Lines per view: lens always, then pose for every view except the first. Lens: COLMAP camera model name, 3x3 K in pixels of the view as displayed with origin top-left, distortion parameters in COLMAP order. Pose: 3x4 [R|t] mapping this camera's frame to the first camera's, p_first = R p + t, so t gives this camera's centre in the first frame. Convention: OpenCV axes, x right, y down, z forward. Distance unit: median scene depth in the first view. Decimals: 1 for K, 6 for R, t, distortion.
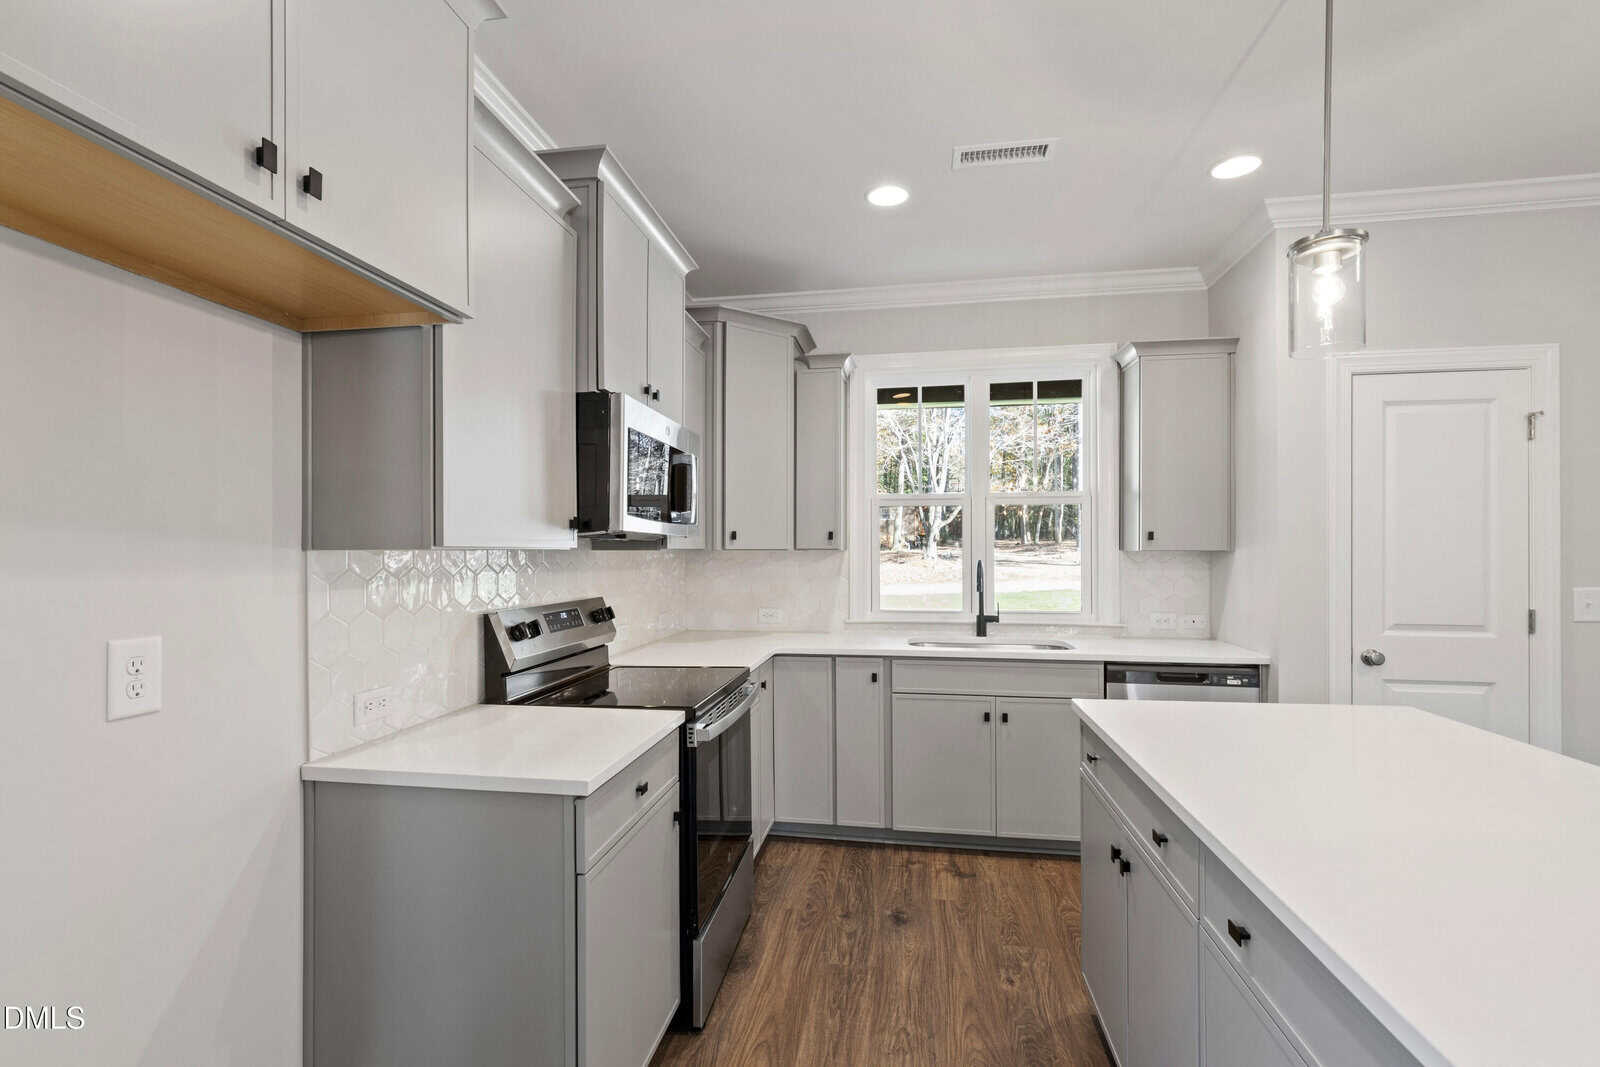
lens RADIAL K [[712.8, 0, 787.7], [0, 712.8, 544.8], [0, 0, 1]] dist [0.002134, -0.000541]
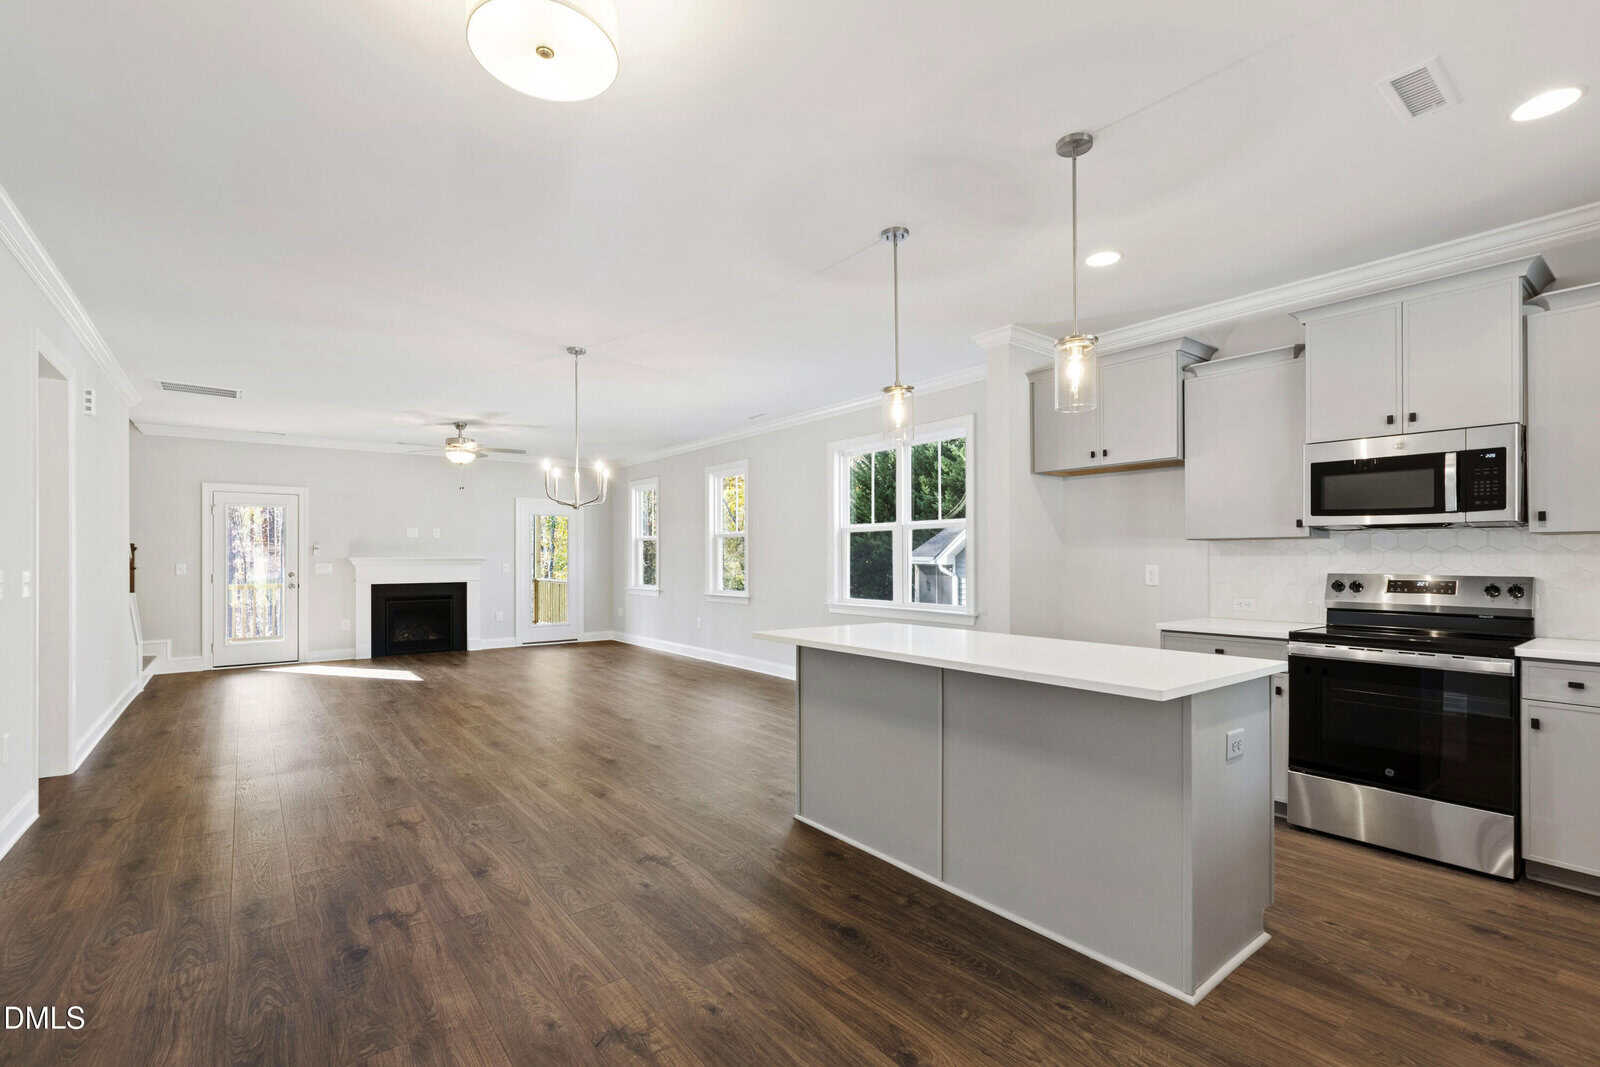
lens RADIAL K [[712.8, 0, 775.7], [0, 712.8, 563.9], [0, 0, 1]] dist [0.002134, -0.000541]
pose [[-0.697802, 0.009830, -0.716223, 1.379567], [0.008249, 0.999950, 0.005687, 0.036908], [0.716243, -0.001940, -0.697848, 0.938159]]
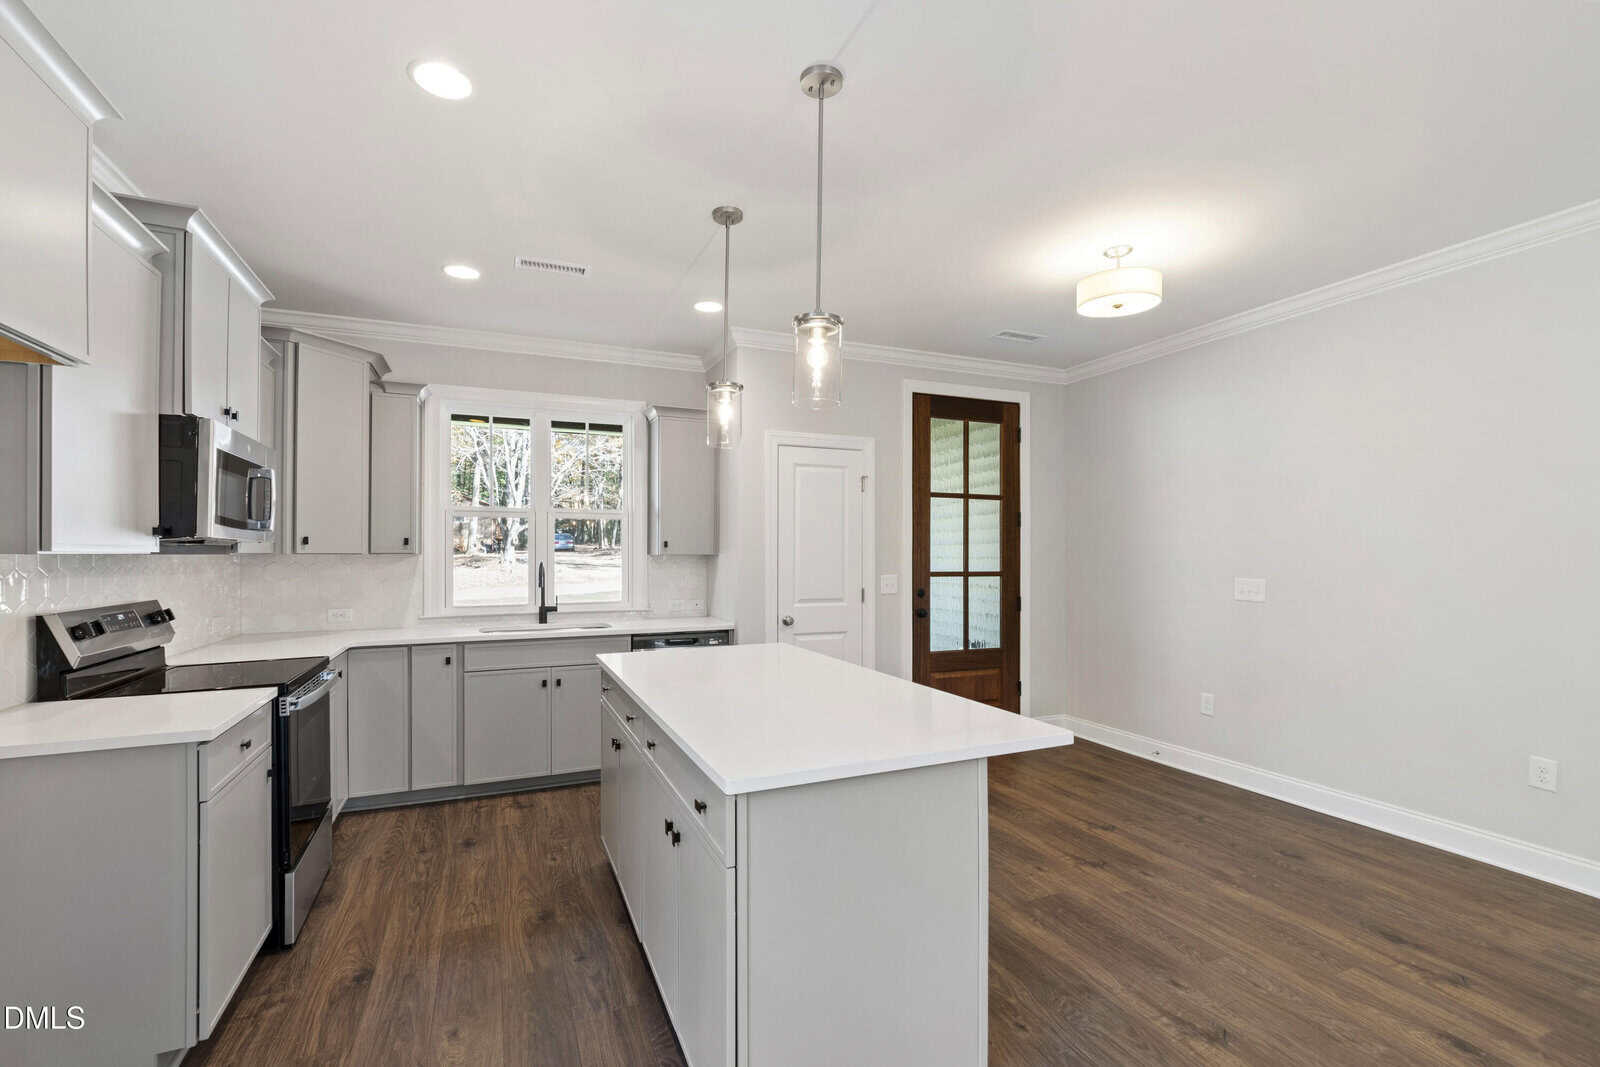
lens RADIAL K [[712.8, 0, 793.6], [0, 712.8, 548.9], [0, 0, 1]] dist [0.002134, -0.000541]
pose [[0.838809, 0.004305, 0.544409, -0.051434], [-0.004616, 0.999989, -0.000796, -0.003793], [-0.544406, -0.001845, 0.838820, -0.367055]]
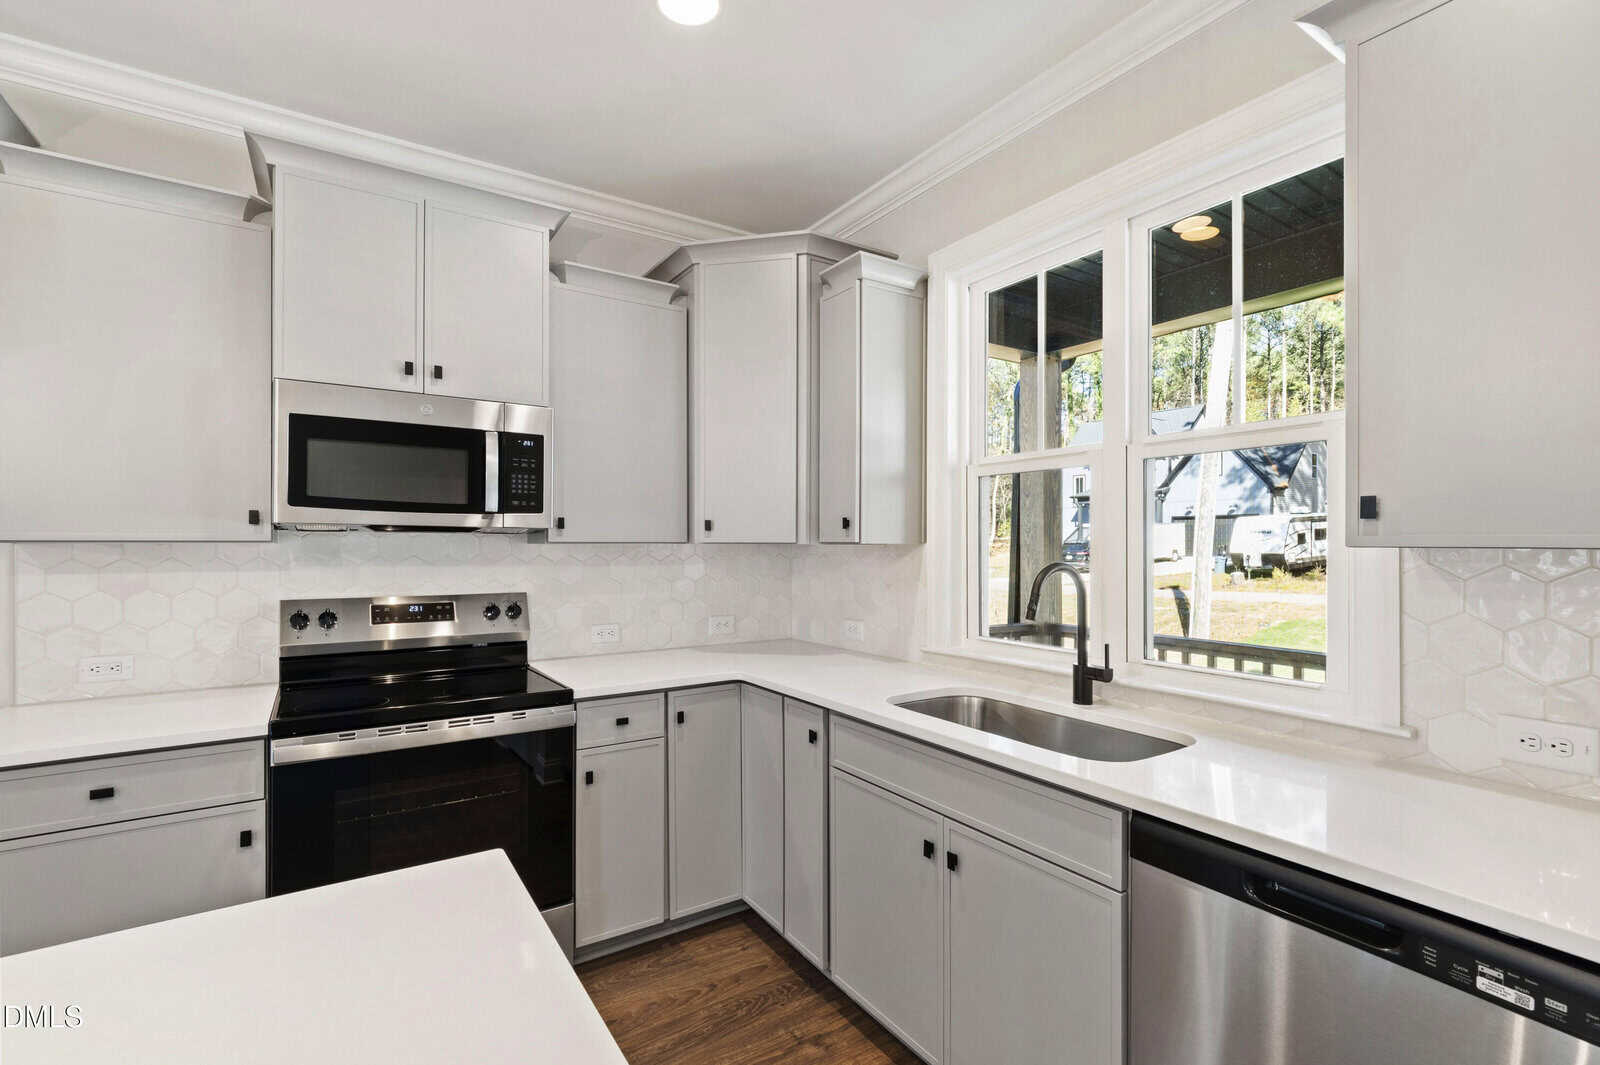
lens RADIAL K [[712.8, 0, 801.5], [0, 712.8, 540.1], [0, 0, 1]] dist [0.002134, -0.000541]
pose [[0.674813, -0.002293, -0.737985, 0.702440], [0.003771, 0.999993, 0.000342, 0.004064], [0.737979, -0.003014, 0.674817, 0.634765]]
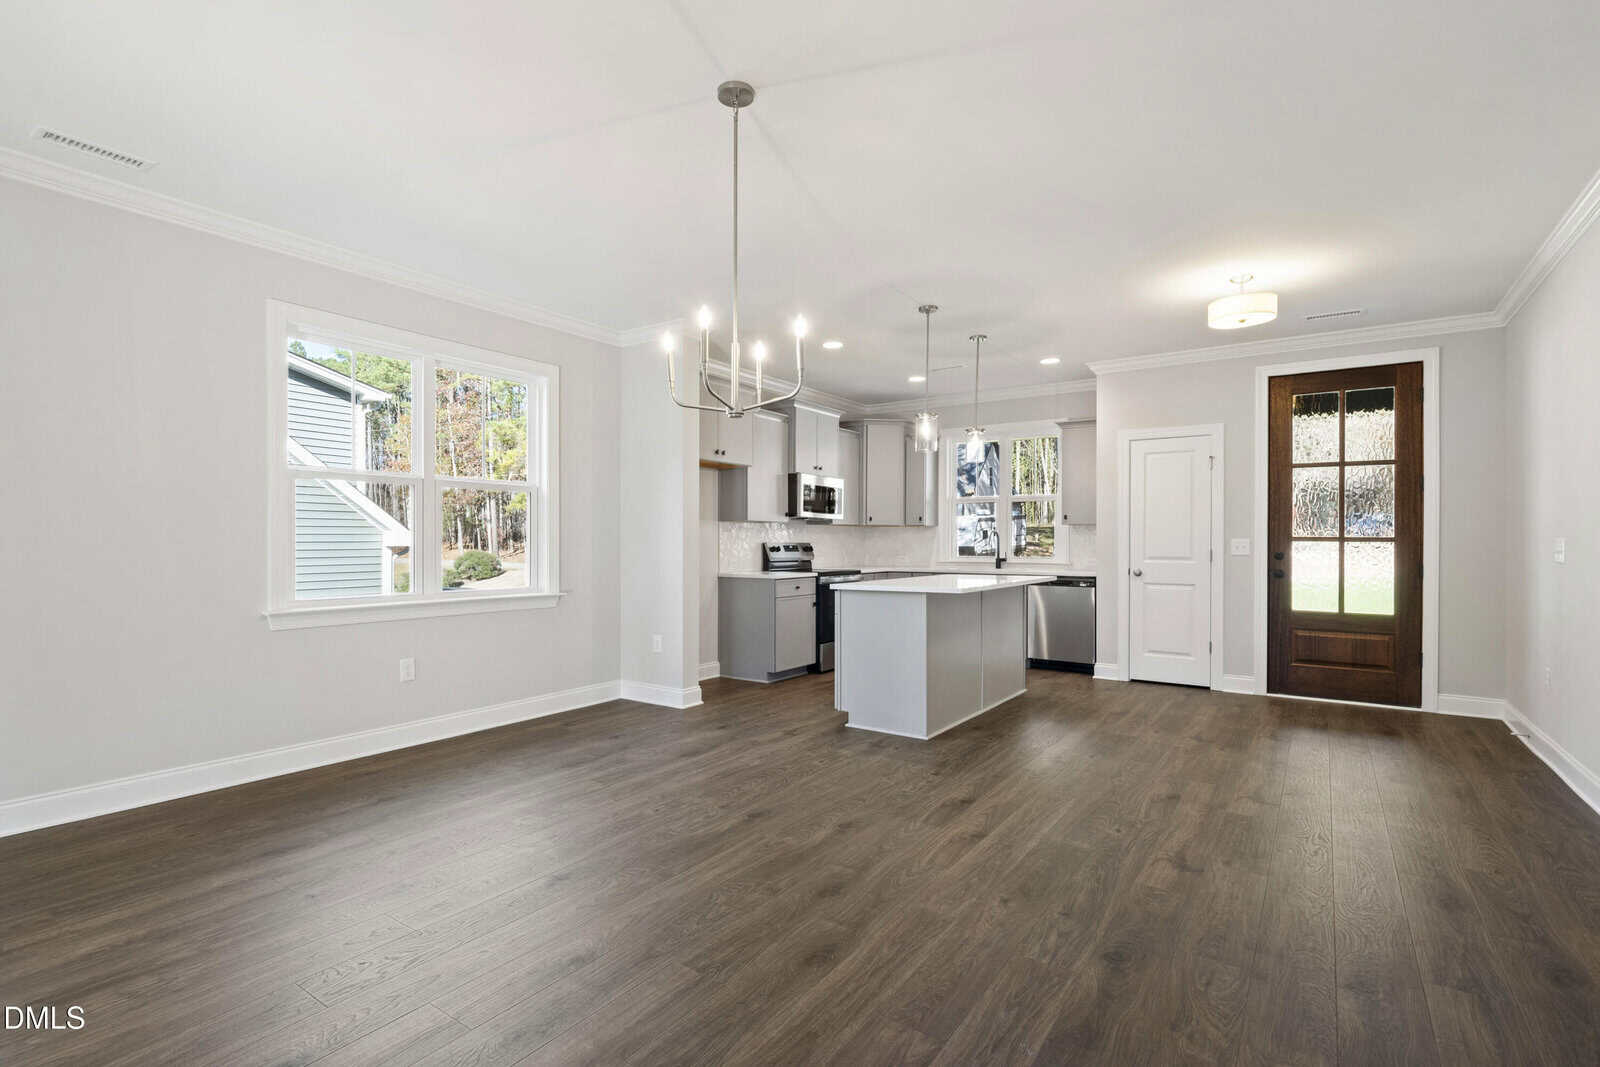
lens RADIAL K [[785.1, 0, 791.5], [0, 785.1, 541.8], [0, 0, 1]] dist [-0.004629, -0.000443]
pose [[0.904559, 0.003309, -0.426335, 0.907660], [-0.000710, 0.999980, 0.006254, 0.053060], [0.426347, -0.005354, 0.904544, -1.622594]]
